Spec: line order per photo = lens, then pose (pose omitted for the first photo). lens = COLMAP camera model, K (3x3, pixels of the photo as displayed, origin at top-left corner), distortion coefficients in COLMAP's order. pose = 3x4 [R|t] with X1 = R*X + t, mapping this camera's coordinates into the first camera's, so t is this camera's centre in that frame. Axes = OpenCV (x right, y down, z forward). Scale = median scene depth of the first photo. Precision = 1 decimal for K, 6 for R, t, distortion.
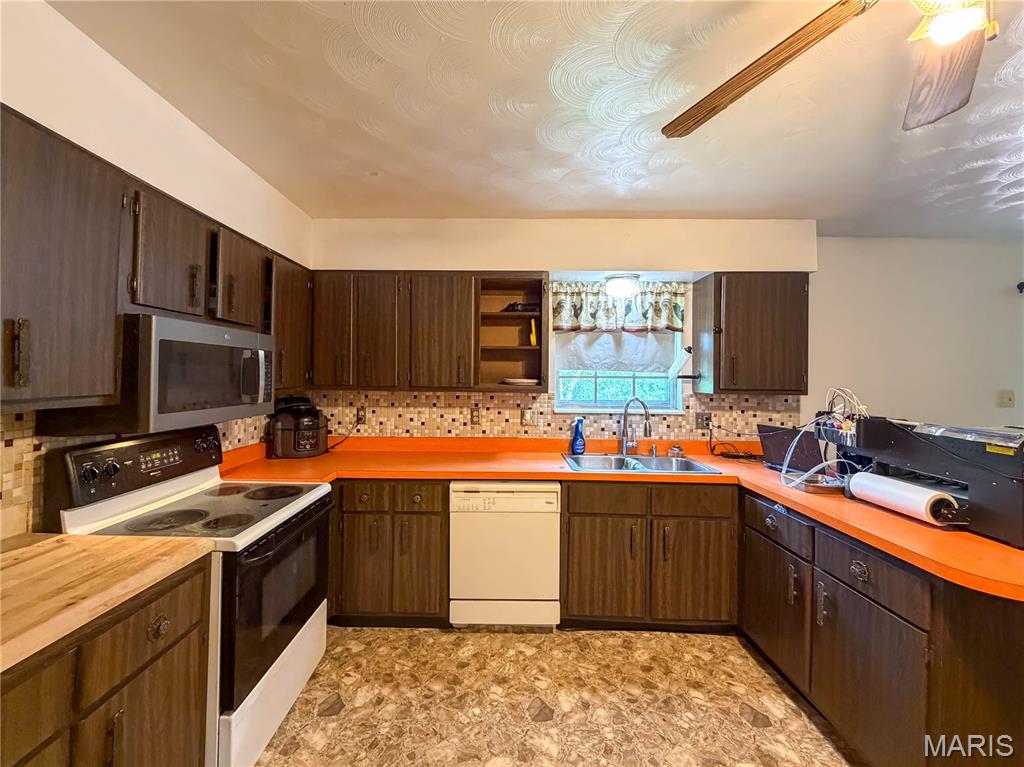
lens RADIAL K [[412.0, 0, 525.9], [0, 412.0, 371.7], [0, 0, 1]] dist [0.001153, -0.000266]
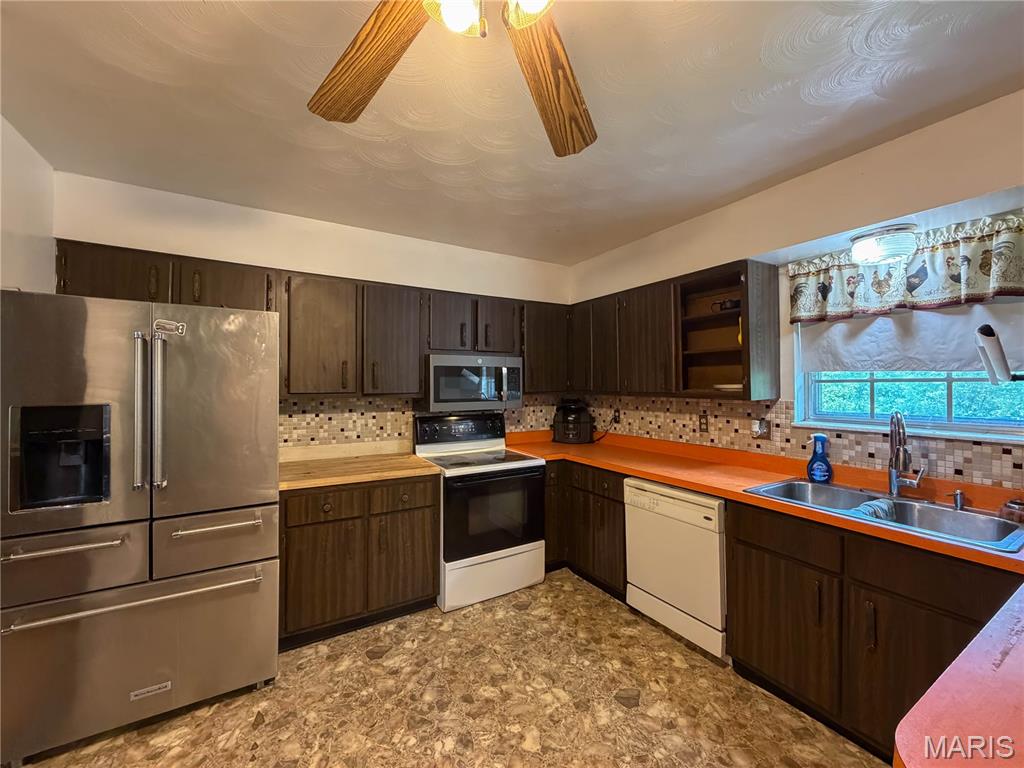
lens RADIAL K [[412.0, 0, 520.9], [0, 412.0, 383.1], [0, 0, 1]] dist [0.001153, -0.000266]
pose [[0.536698, -0.011693, -0.843694, 0.540414], [0.017005, 0.999851, -0.003040, 0.011056], [0.843603, -0.012715, 0.536816, 0.145176]]
